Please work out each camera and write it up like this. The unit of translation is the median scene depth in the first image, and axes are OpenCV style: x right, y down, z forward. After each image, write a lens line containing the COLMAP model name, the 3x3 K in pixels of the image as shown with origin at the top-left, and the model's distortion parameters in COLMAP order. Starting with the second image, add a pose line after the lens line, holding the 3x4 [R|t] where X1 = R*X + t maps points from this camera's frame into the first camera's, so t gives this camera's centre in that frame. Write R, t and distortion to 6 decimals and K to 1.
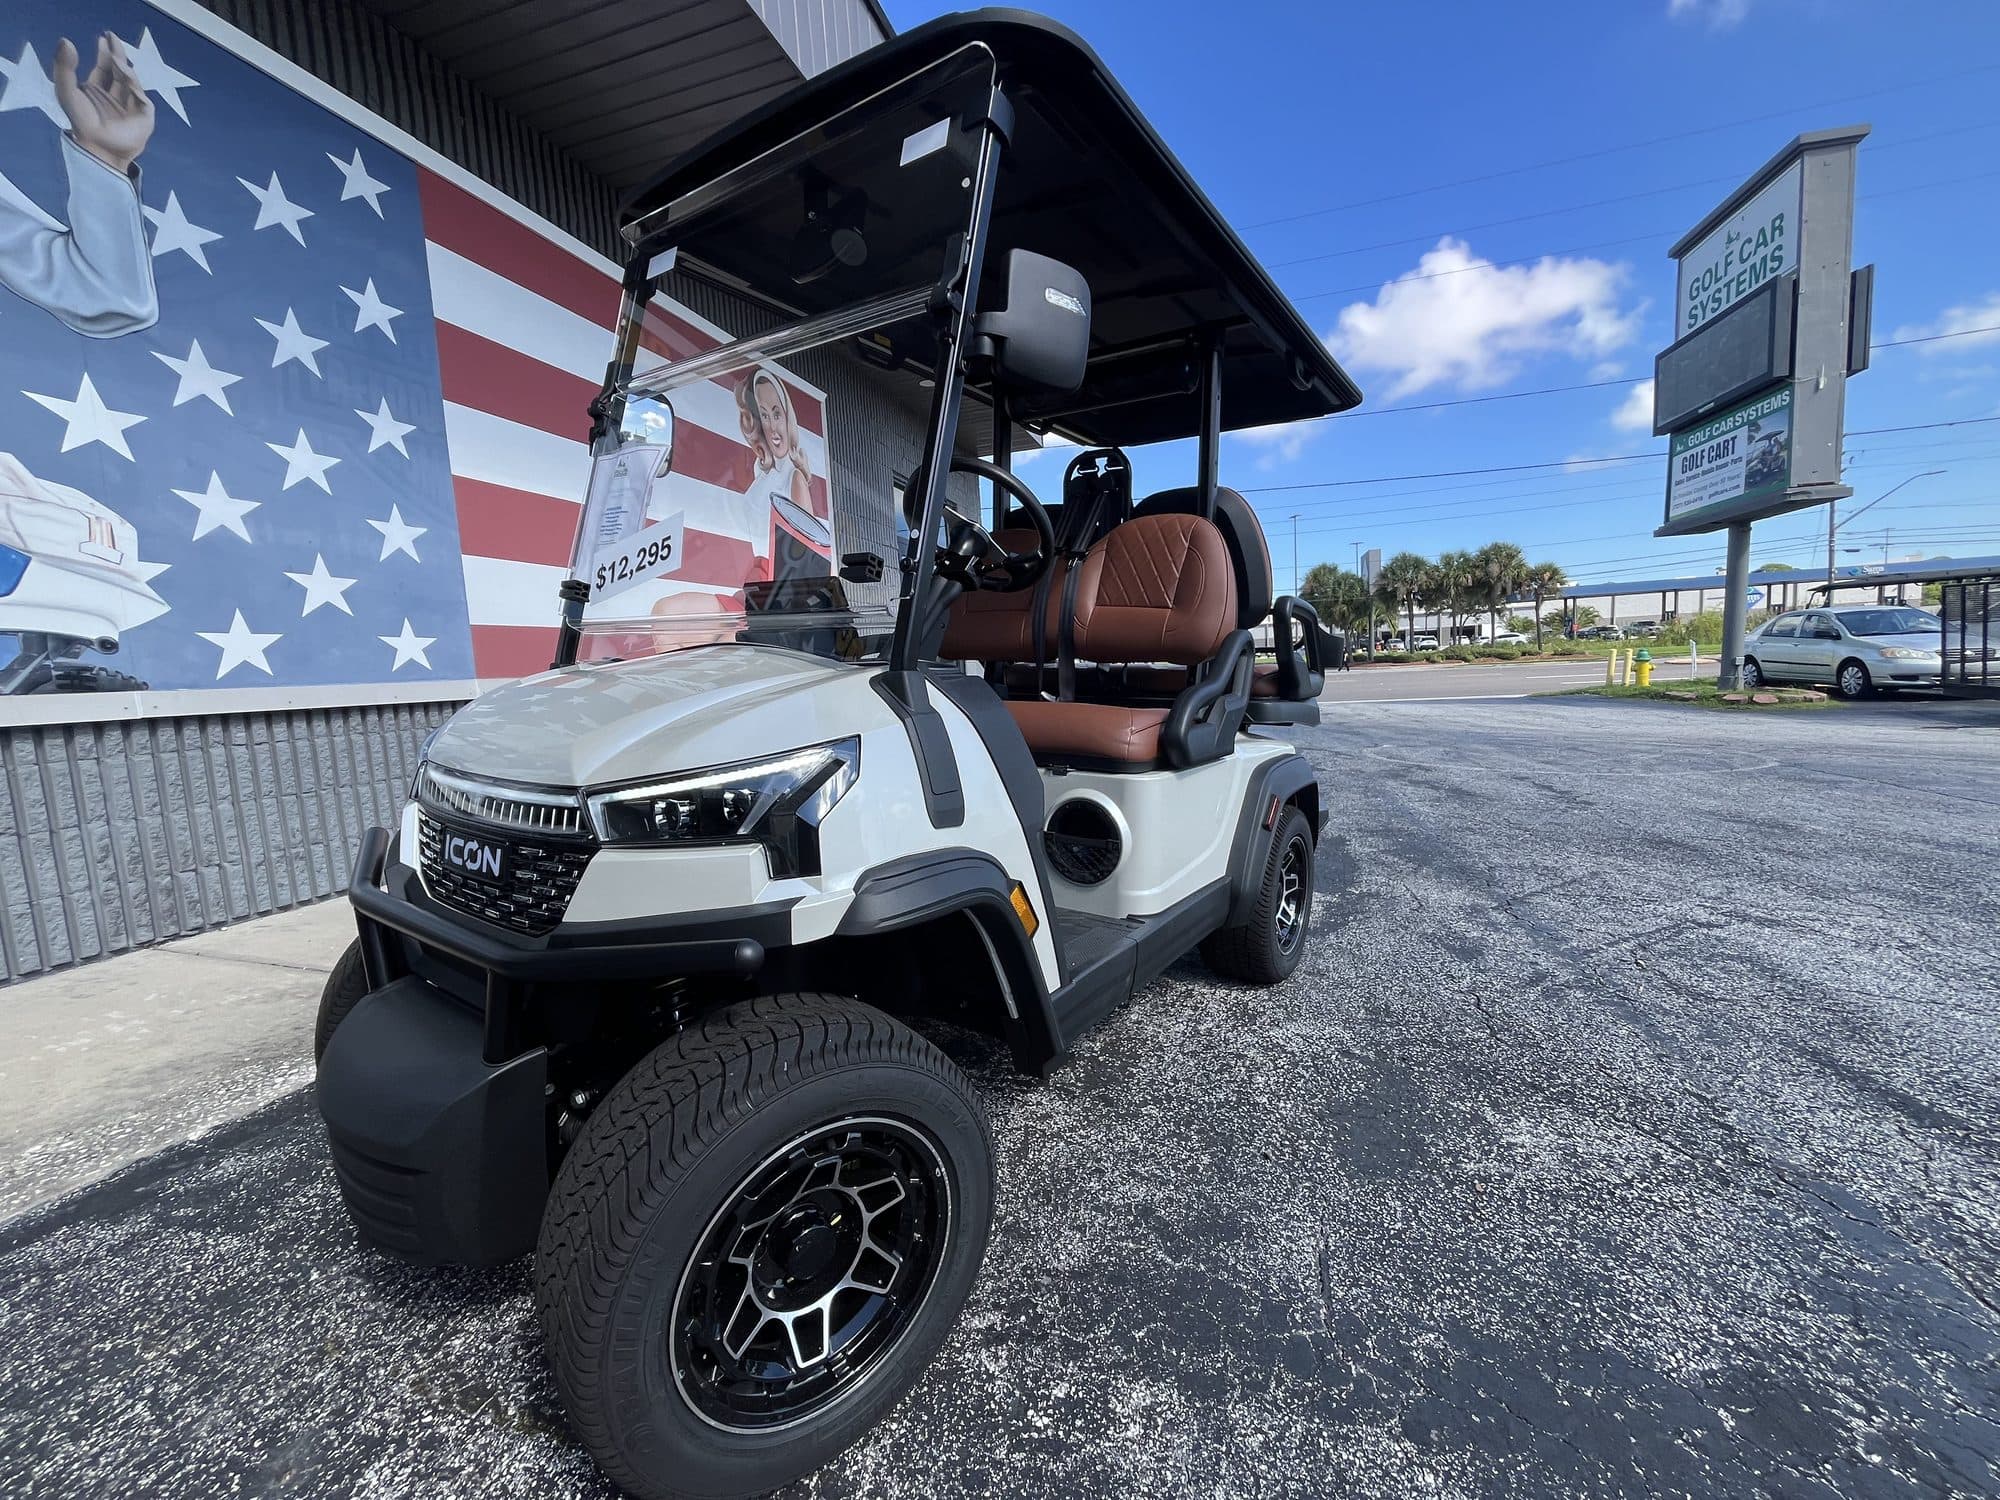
lens RADIAL K [[812.3, 0, 1002.9], [0, 812.3, 751.9], [0, 0, 1]] dist [-0.002376, 0.000259]
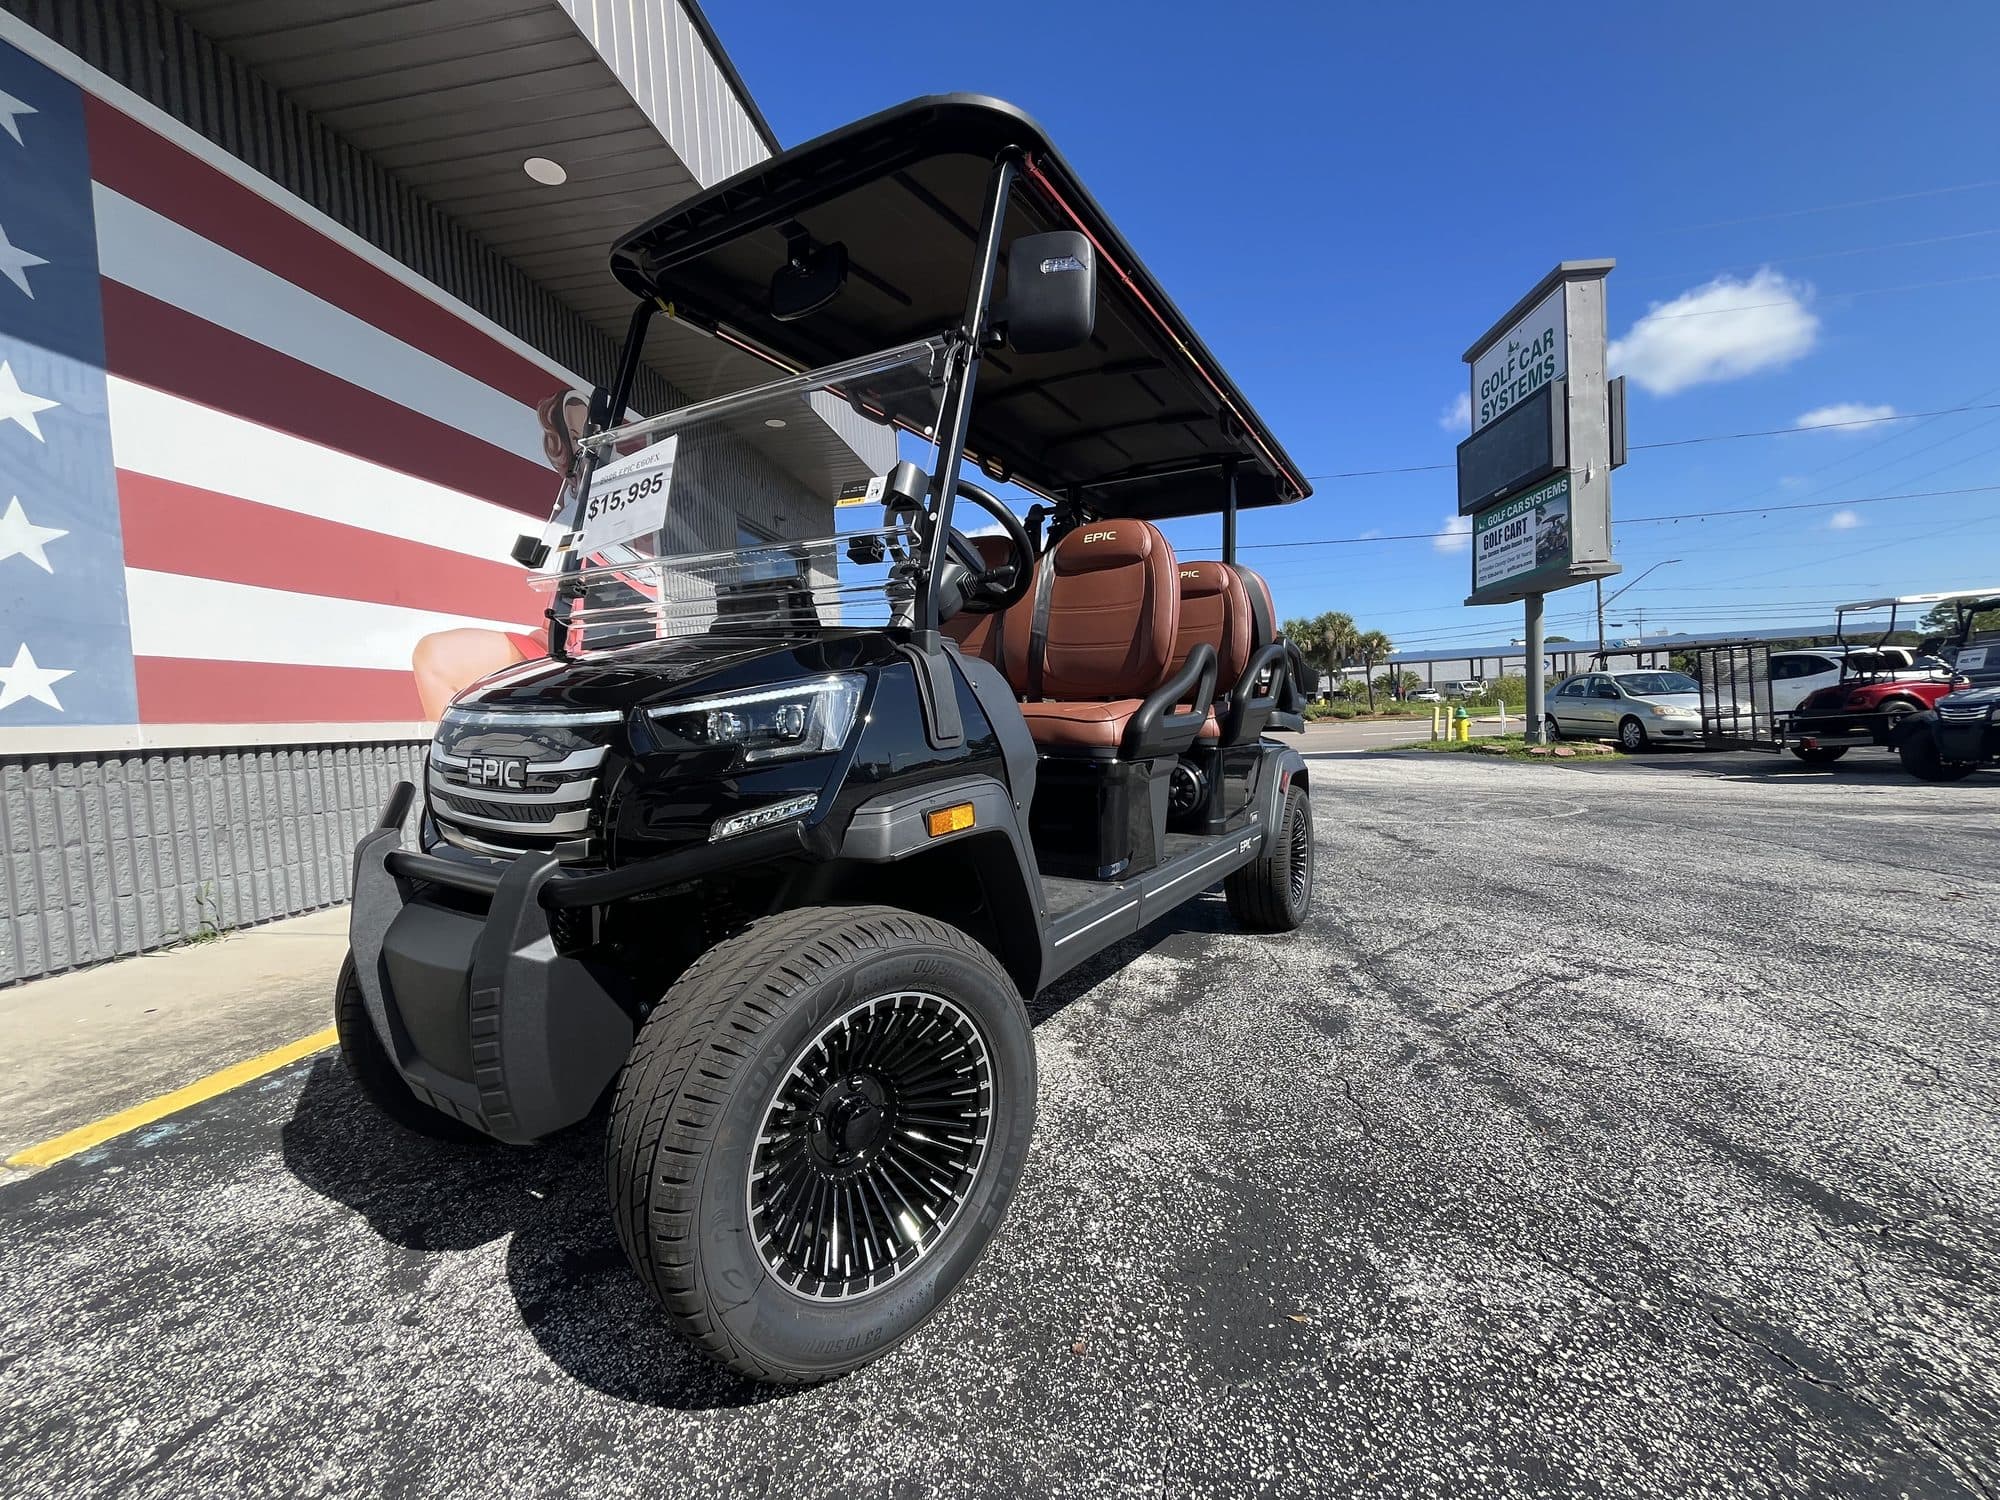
lens RADIAL K [[812.3, 0, 1002.4], [0, 812.3, 751.8], [0, 0, 1]] dist [-0.002376, 0.000259]
pose [[0.988008, -0.003686, 0.154357, 0.026688], [0.014813, 0.997366, -0.070998, 0.002348], [-0.153689, 0.072434, 0.985461, 0.052335]]
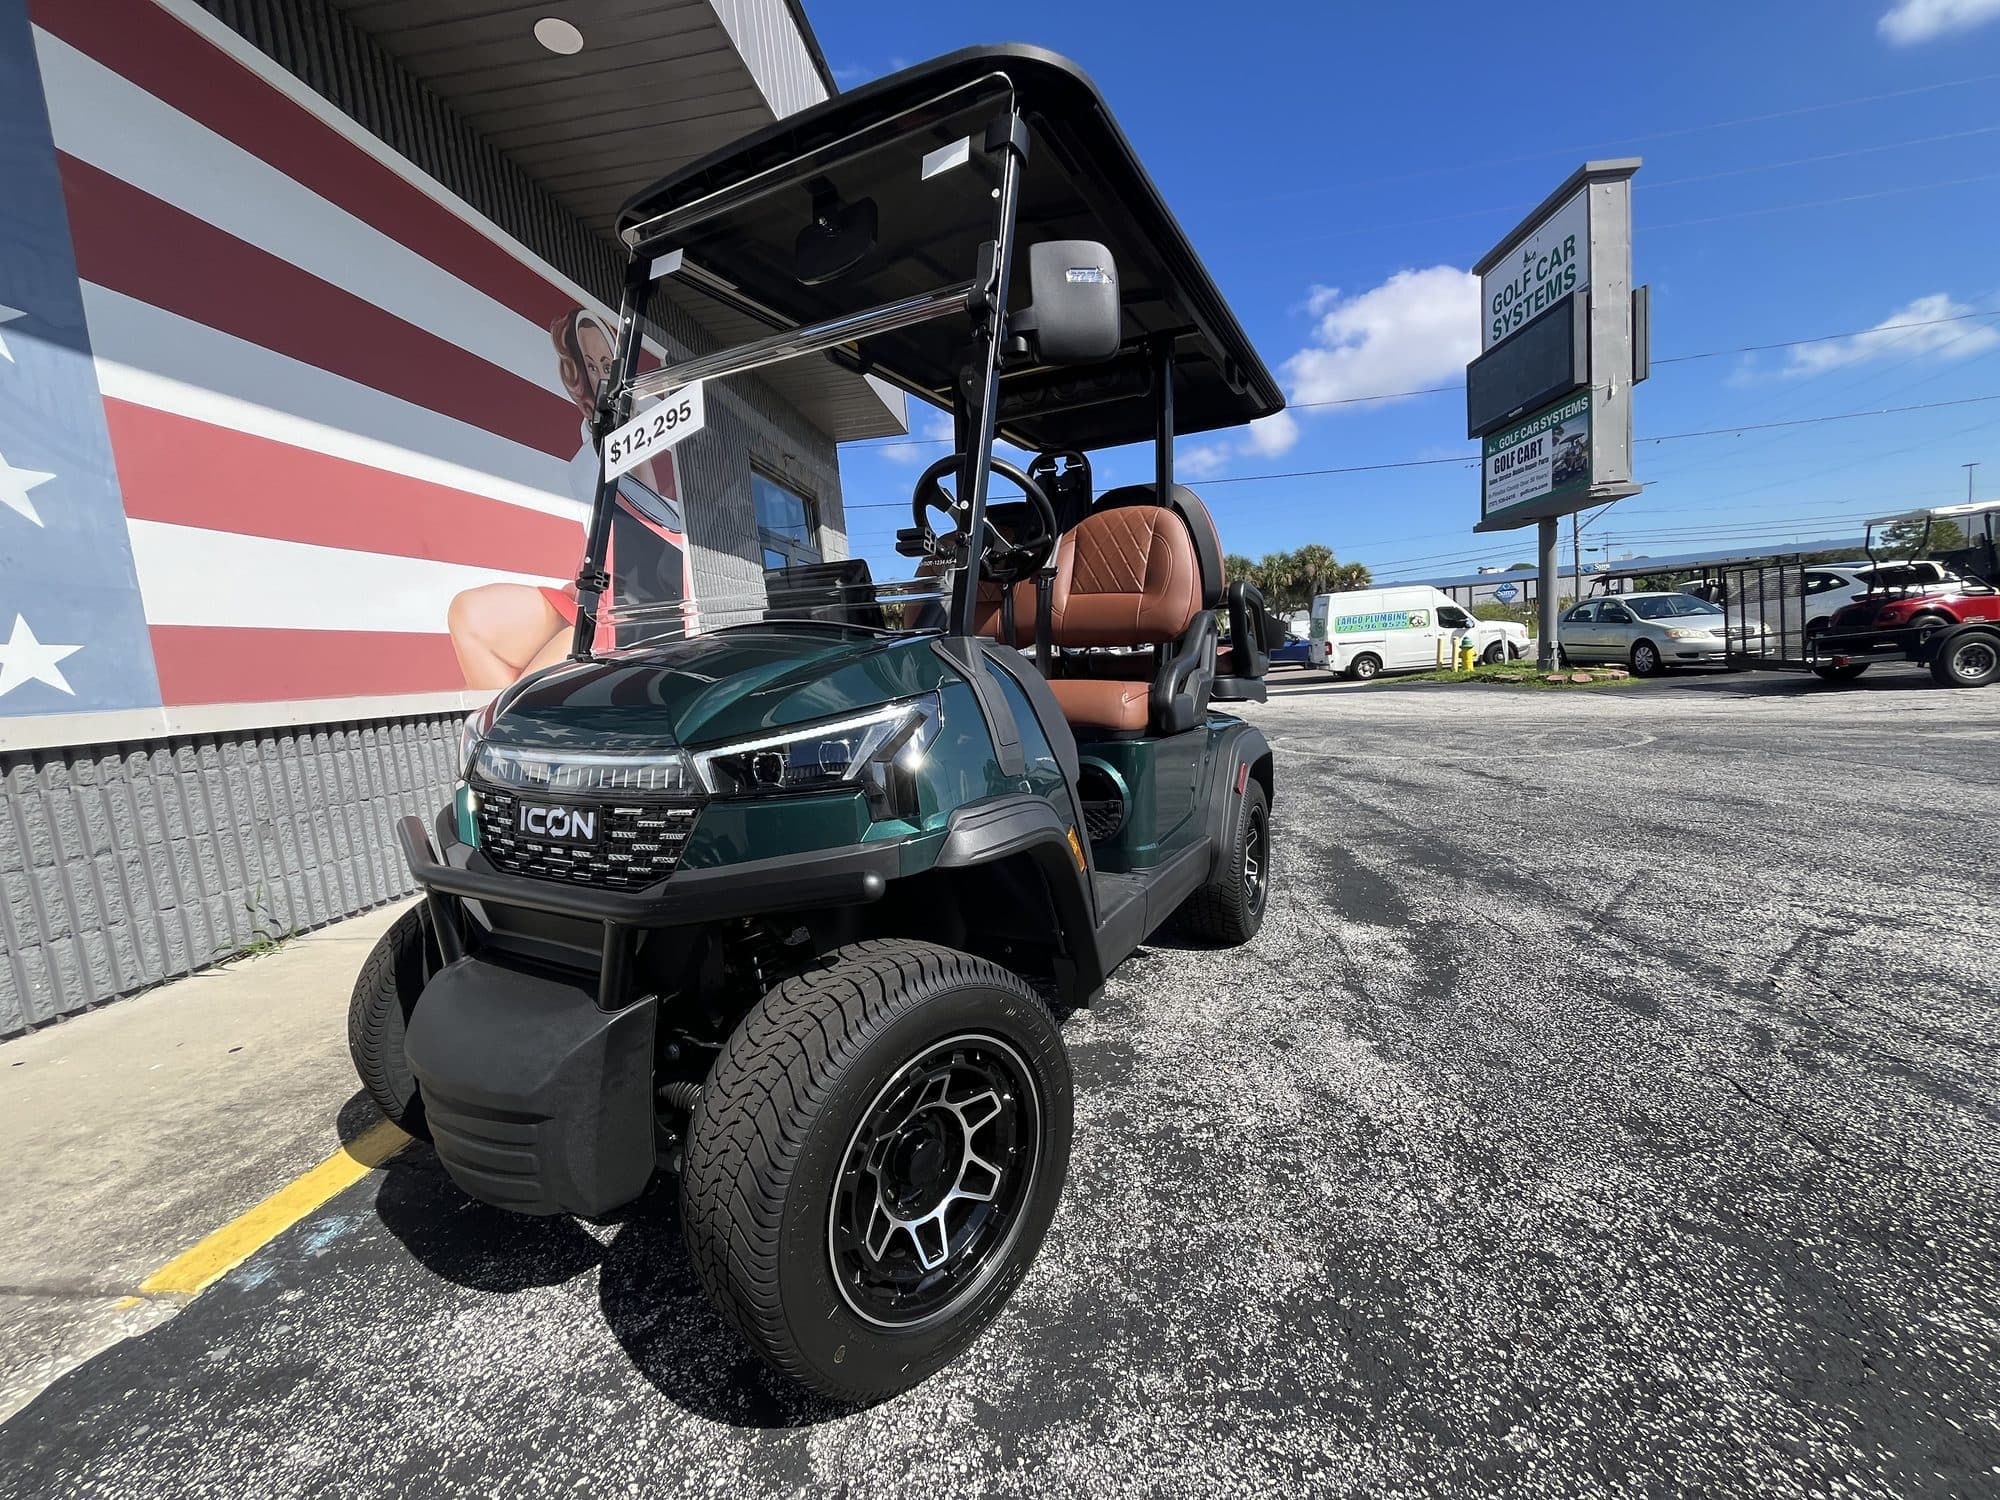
lens RADIAL K [[812.3, 0, 1003.2], [0, 812.3, 751.5], [0, 0, 1]] dist [-0.002376, 0.000259]
pose [[0.981402, -0.051695, 0.184874, -0.051354], [0.053222, 0.998577, -0.003306, -0.007618], [-0.184440, 0.013084, 0.982757, 0.114346]]
